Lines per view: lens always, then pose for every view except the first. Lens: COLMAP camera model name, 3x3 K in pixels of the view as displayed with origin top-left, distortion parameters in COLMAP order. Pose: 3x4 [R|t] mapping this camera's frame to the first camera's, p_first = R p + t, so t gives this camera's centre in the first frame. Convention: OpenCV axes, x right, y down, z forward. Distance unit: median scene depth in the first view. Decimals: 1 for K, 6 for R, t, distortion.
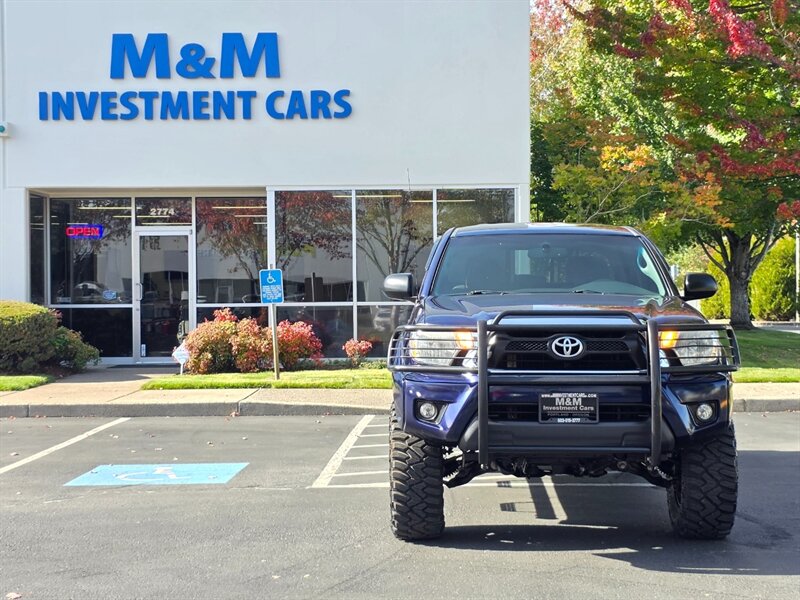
lens RADIAL K [[1429.6, 0, 400.0], [0, 1429.6, 300.0], [0, 0, 1]] dist [0.167425, -0.400814]
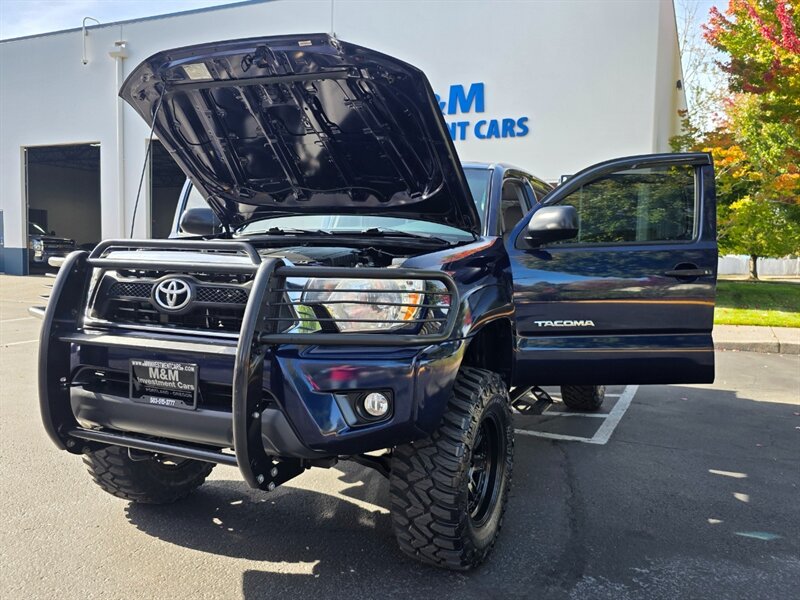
lens RADIAL K [[672.0, 0, 400.6], [0, 672.0, 310.5], [0, 0, 1]] dist [0.098147, -0.147089]
pose [[0.923505, 0.057463, -0.379258, 0.324401], [-0.029149, 0.996370, 0.079988, 0.011015], [0.382477, -0.062814, 0.921827, 0.708458]]
